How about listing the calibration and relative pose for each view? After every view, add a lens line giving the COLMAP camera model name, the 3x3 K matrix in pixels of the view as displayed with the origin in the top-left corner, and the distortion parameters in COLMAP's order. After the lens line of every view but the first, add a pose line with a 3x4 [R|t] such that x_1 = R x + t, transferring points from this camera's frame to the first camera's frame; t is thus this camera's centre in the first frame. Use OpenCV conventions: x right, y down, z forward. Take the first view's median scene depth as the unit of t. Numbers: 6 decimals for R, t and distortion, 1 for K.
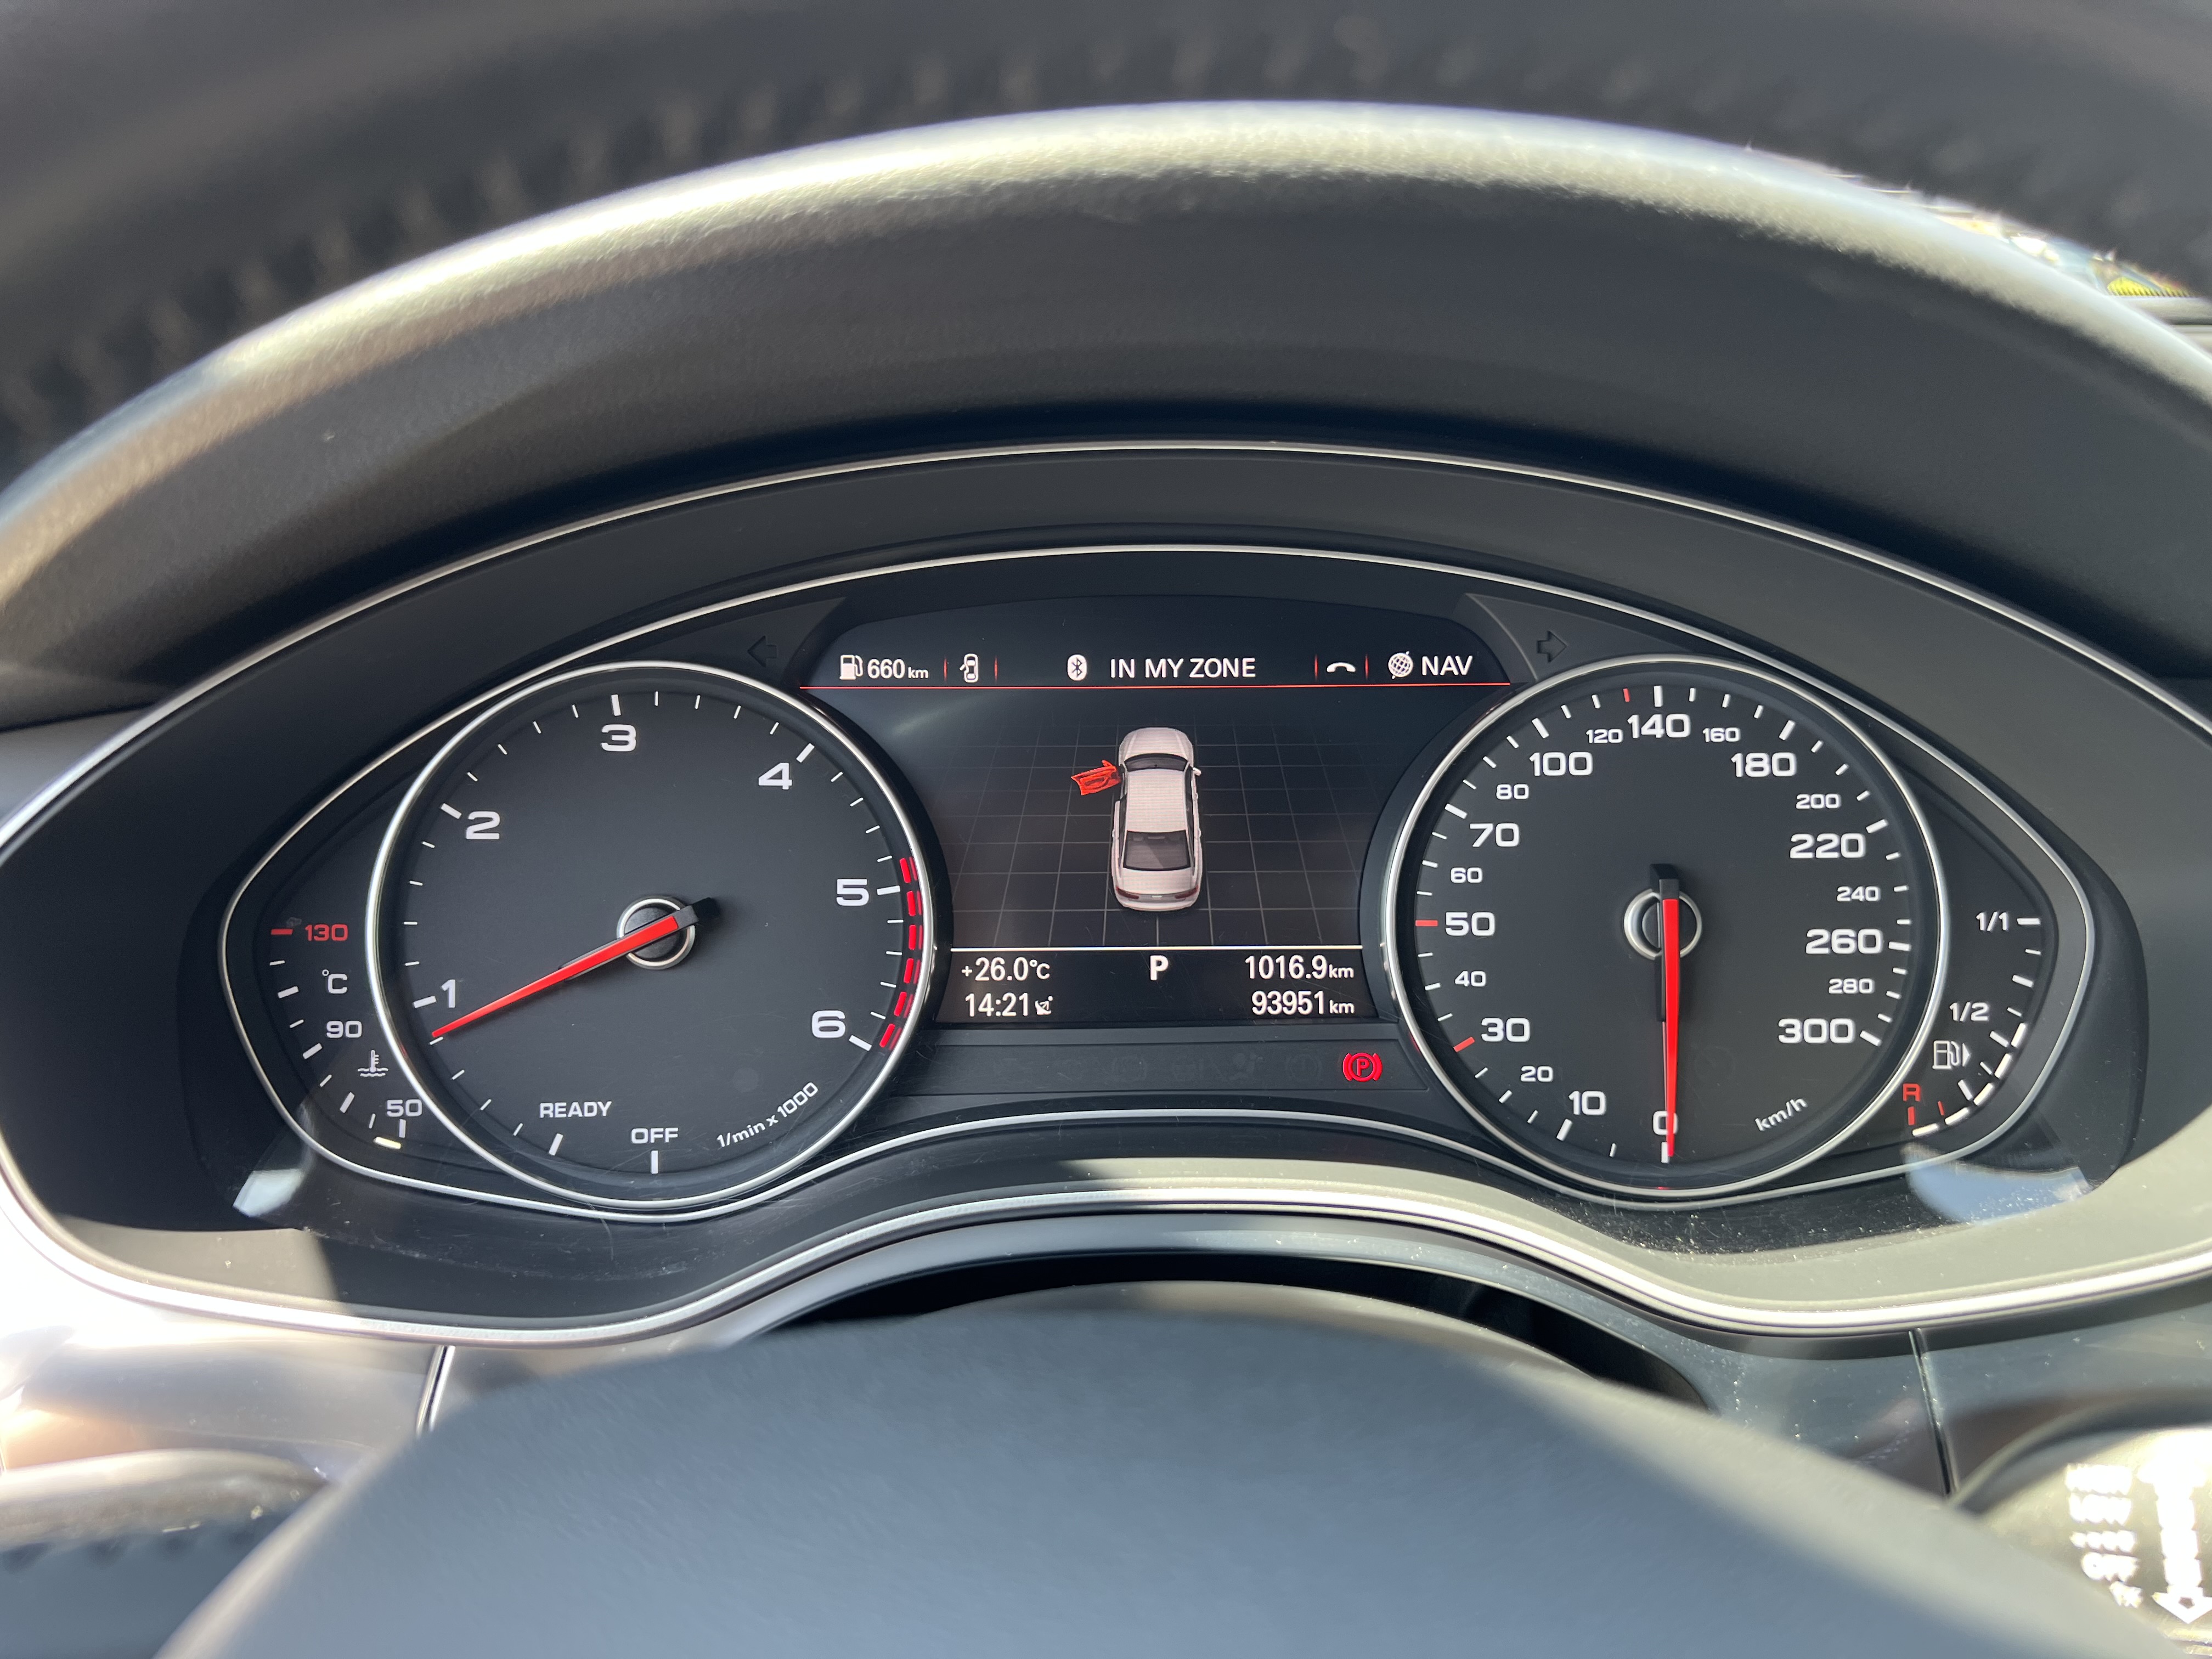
lens RADIAL K [[1672.5, 0, 1095.6], [0, 1672.5, 826.0], [0, 0, 1]] dist [0.033903, -0.018828]
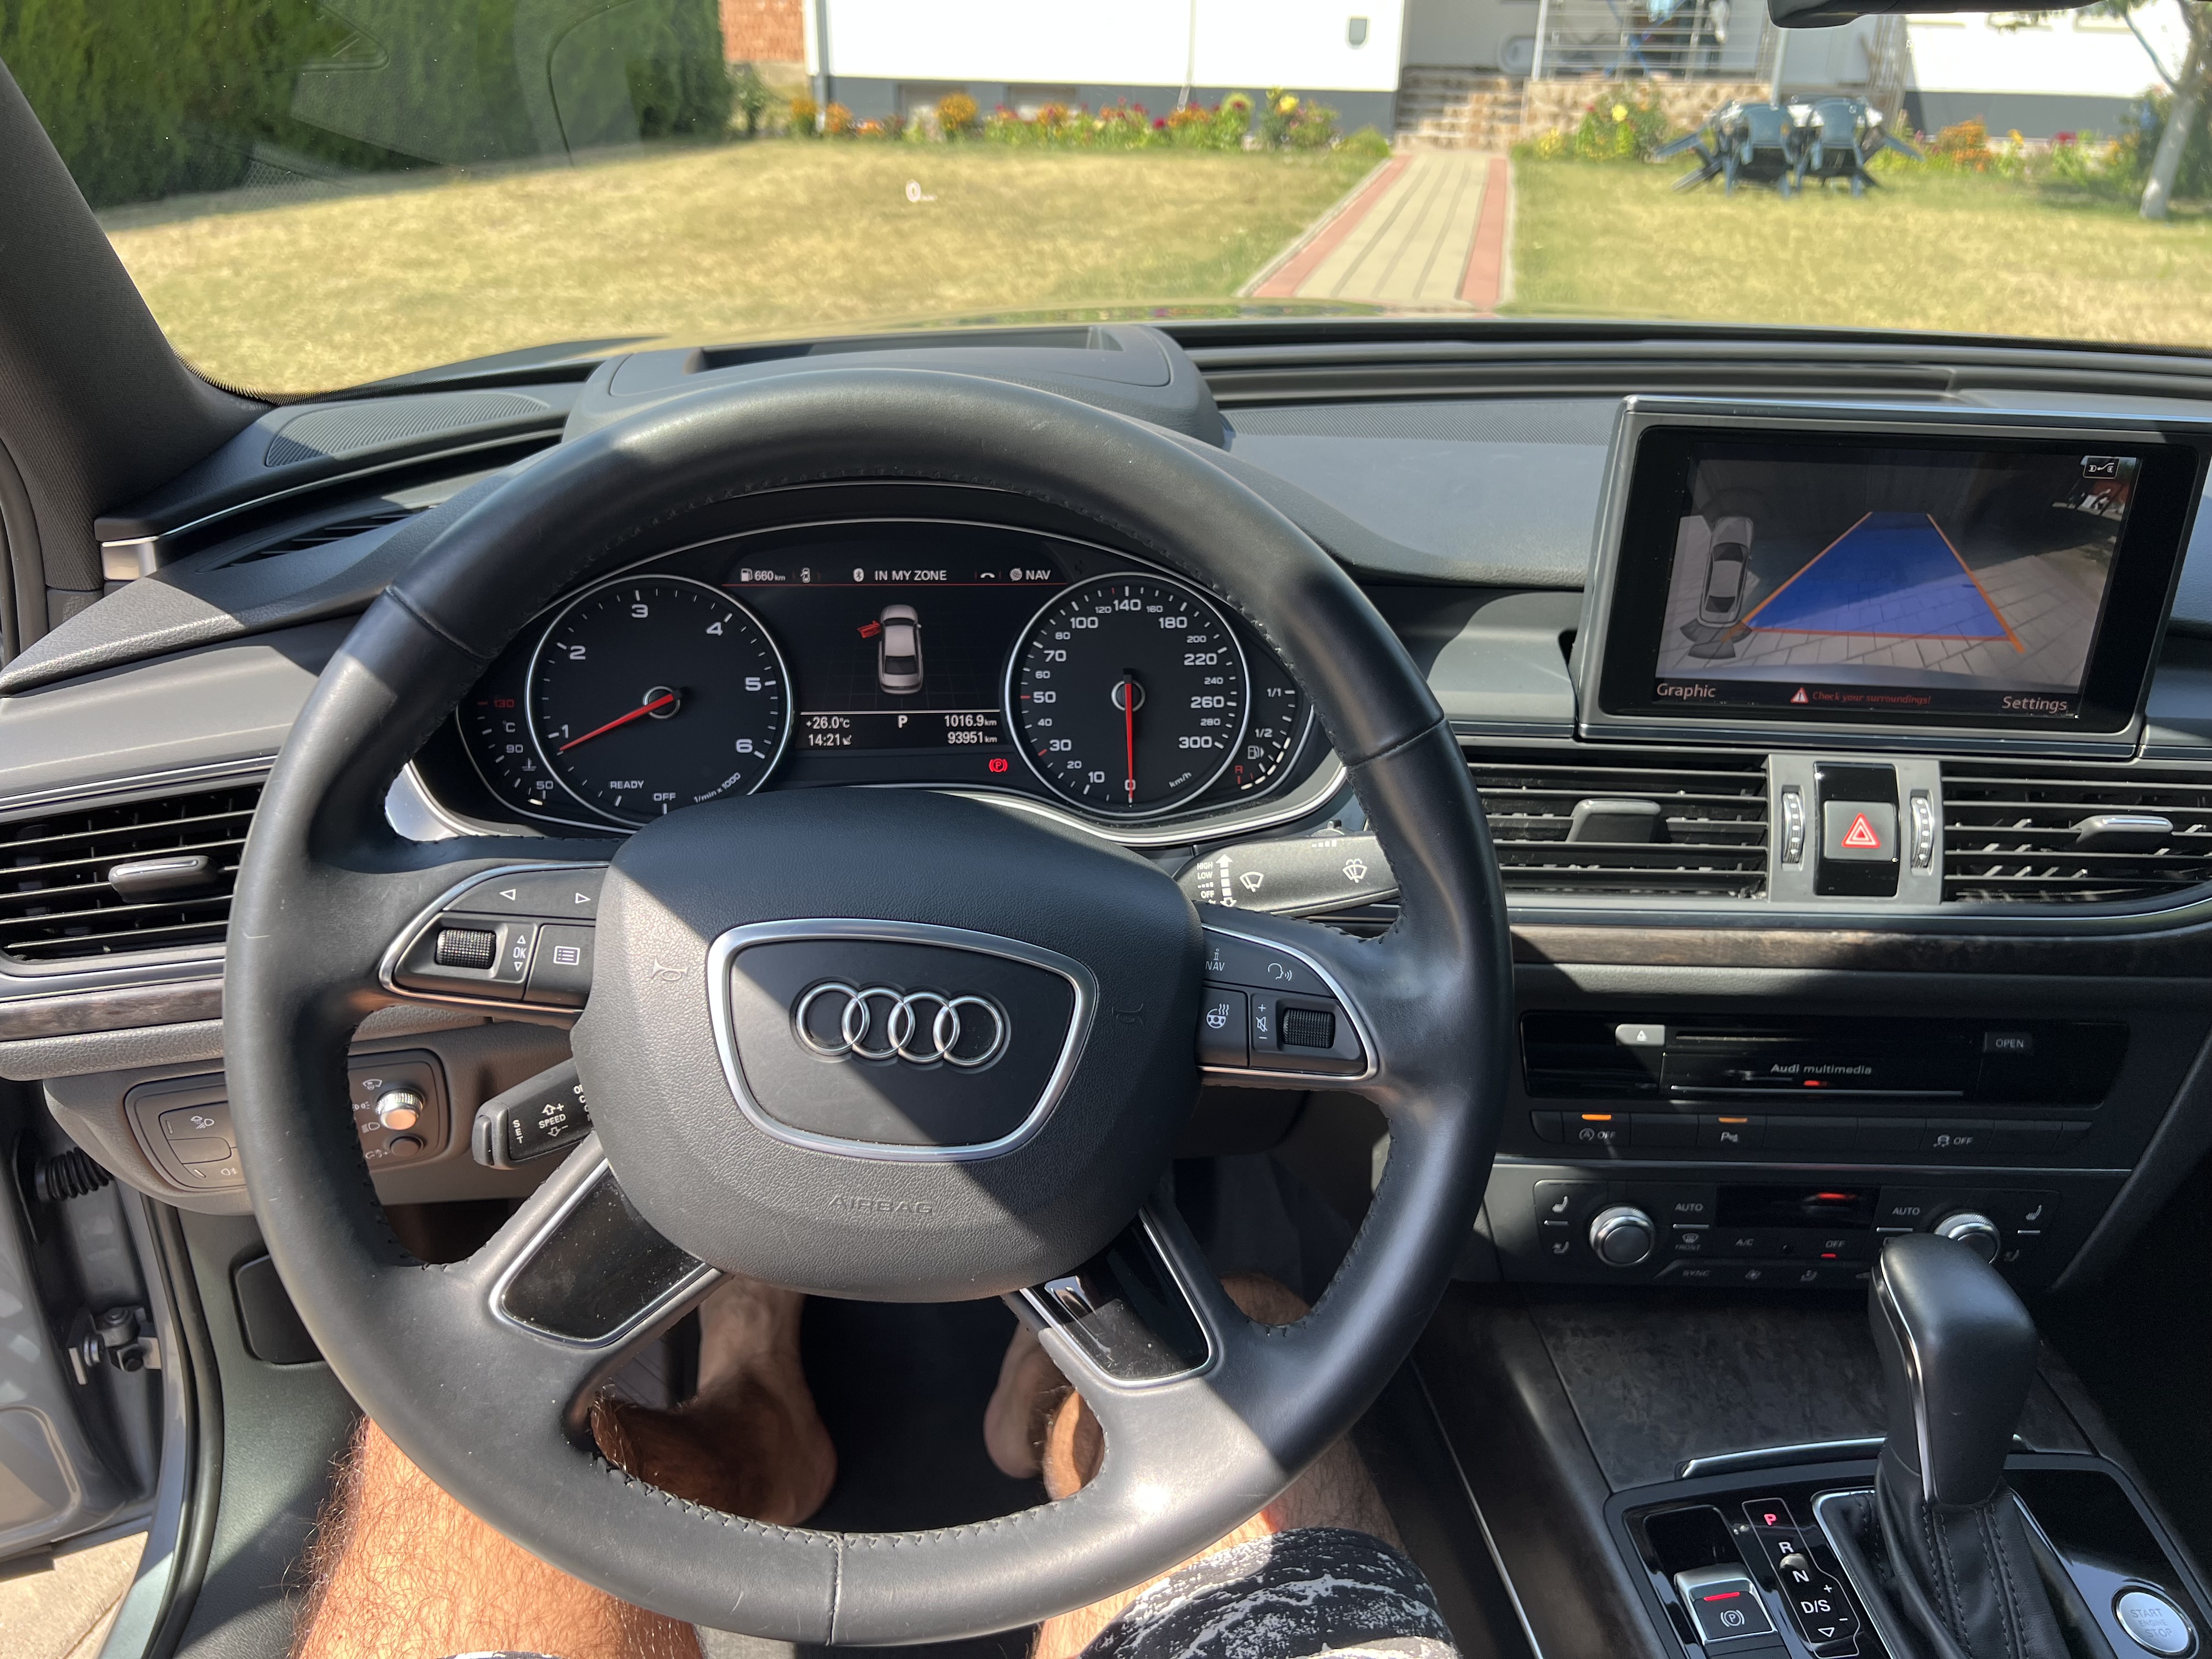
lens RADIAL K [[1672.5, 0, 1122.6], [0, 1672.5, 833.0], [0, 0, 1]] dist [0.033903, -0.018828]
pose [[0.992247, -0.018948, 0.122825, 0.054893], [0.007319, 0.995503, 0.094448, 0.030355], [-0.124062, -0.092816, 0.987924, -1.176821]]
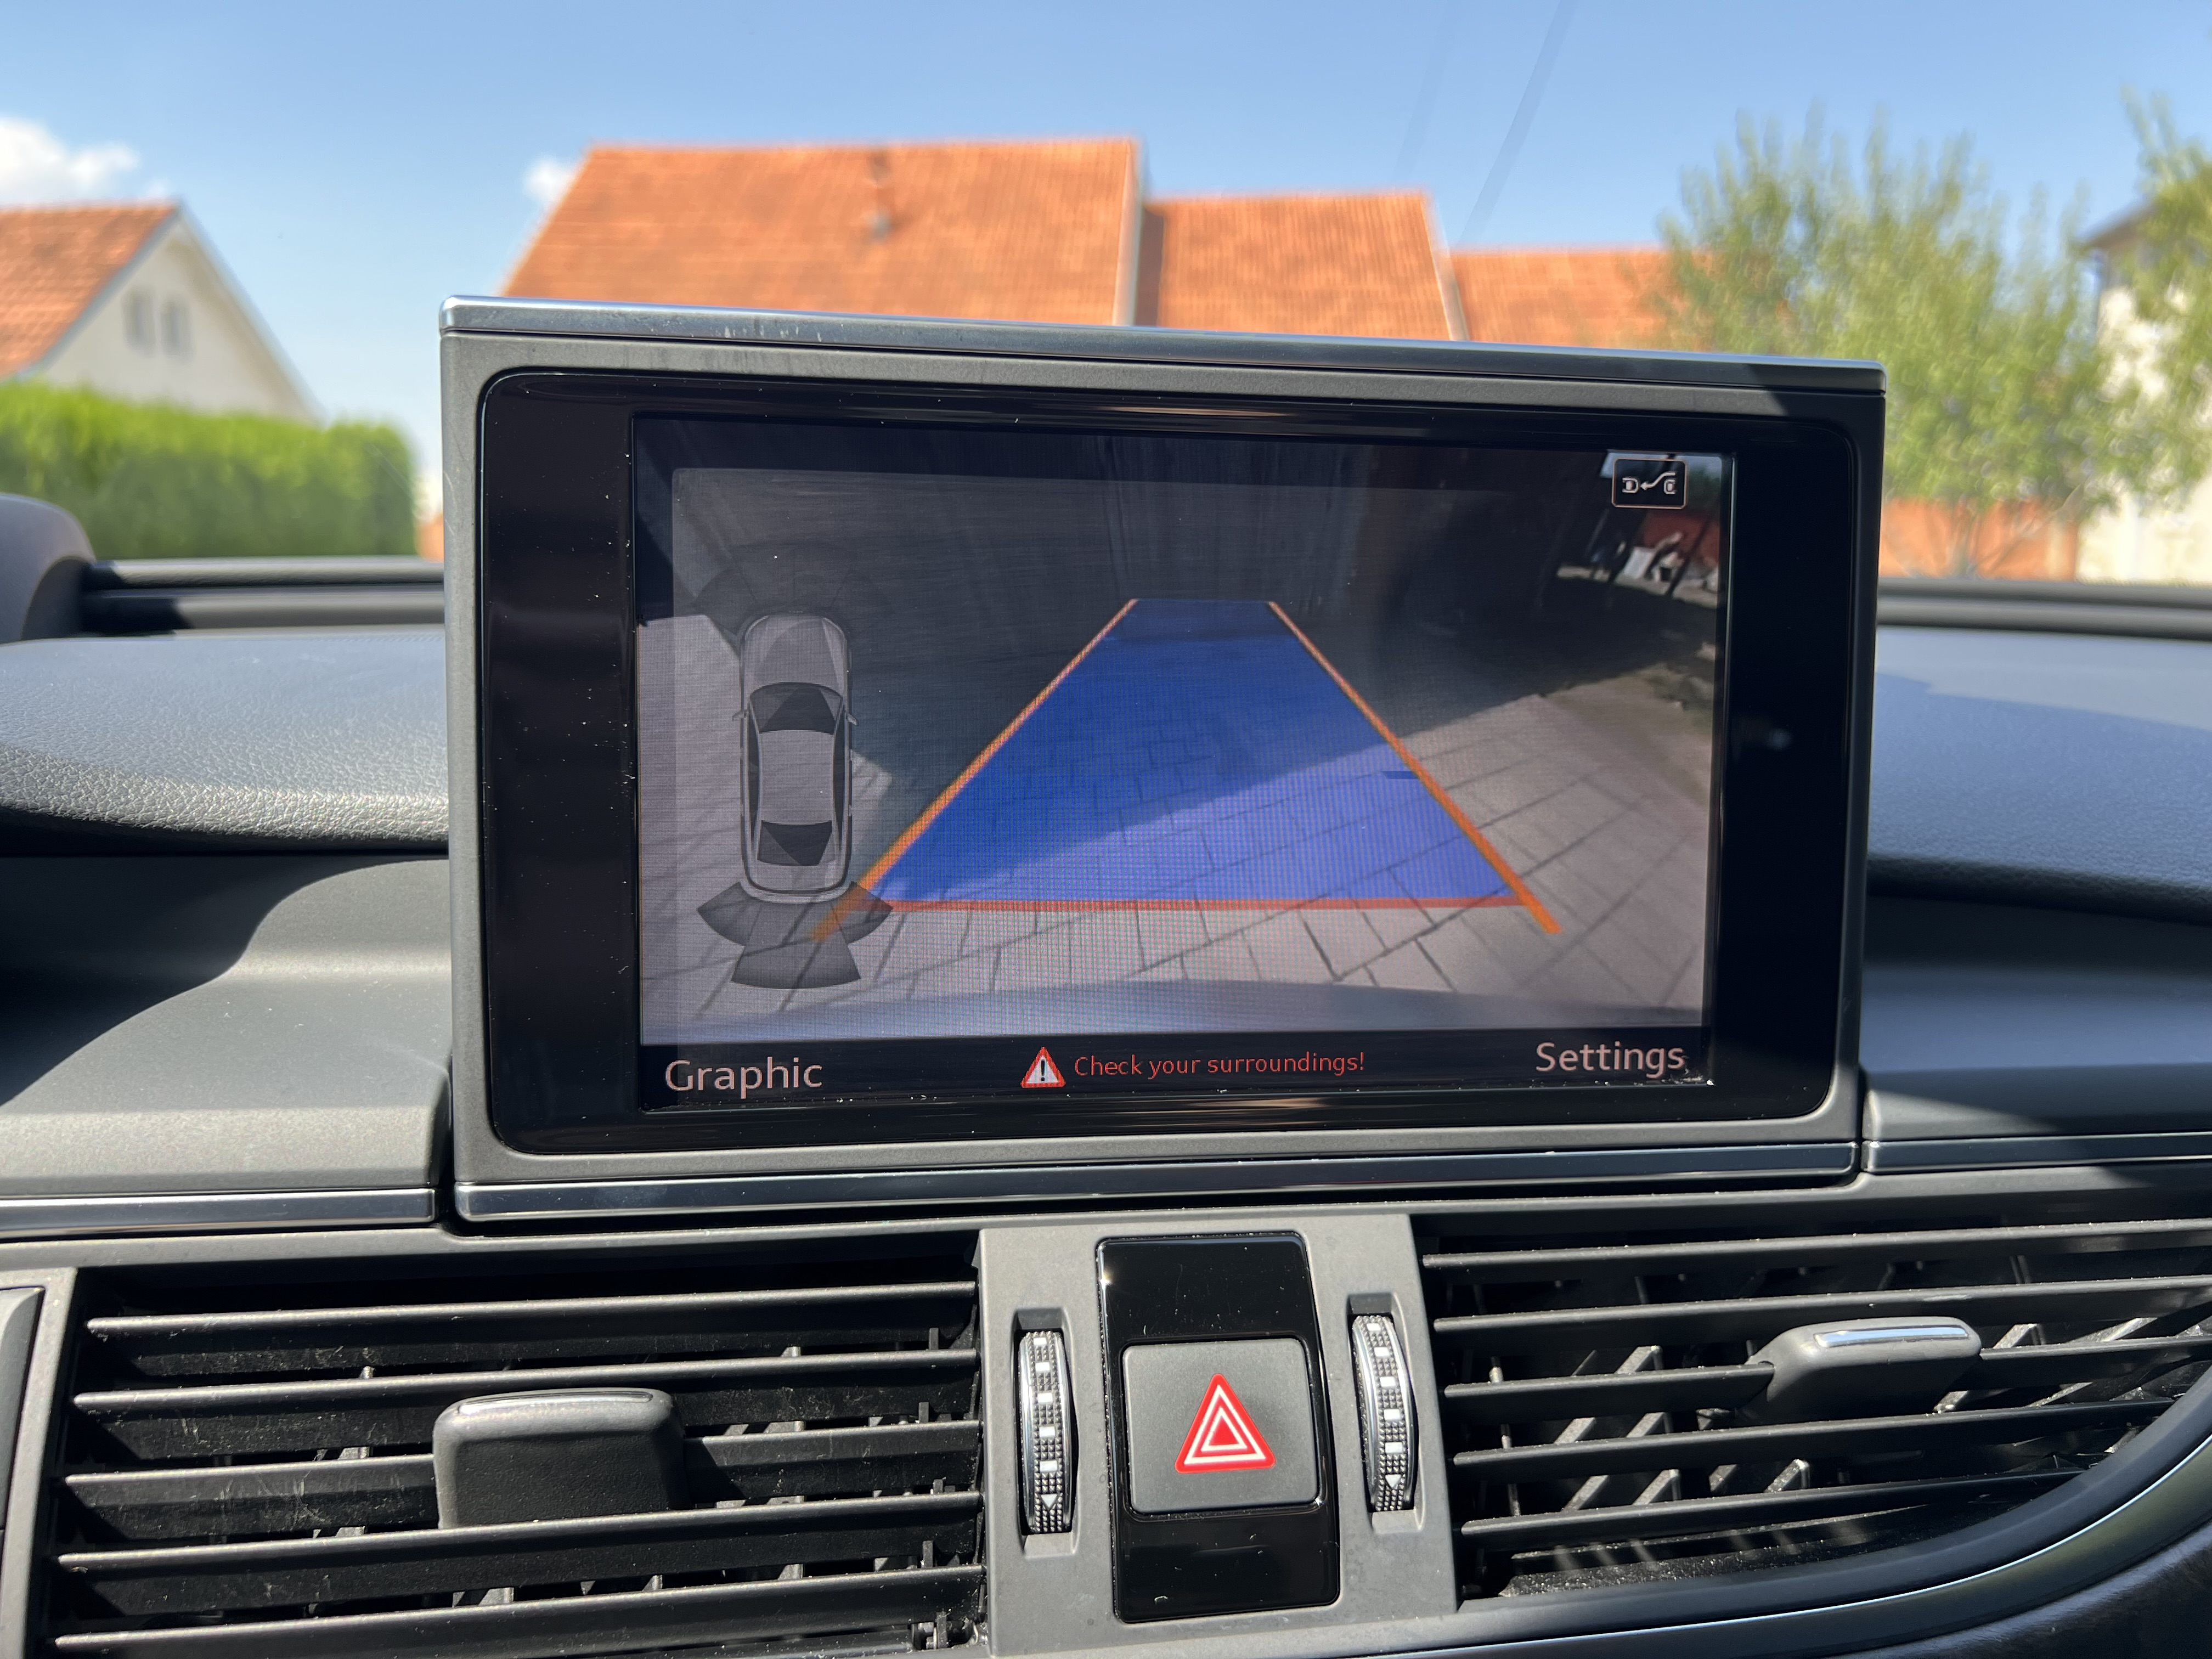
lens RADIAL K [[1672.5, 0, 1096.2], [0, 1672.5, 836.6], [0, 0, 1]] dist [0.033903, -0.018828]
pose [[0.964752, -0.026124, 0.261860, 0.930608], [0.073171, 0.982451, -0.171569, 0.091725], [-0.252782, 0.184682, 0.949733, -0.046373]]
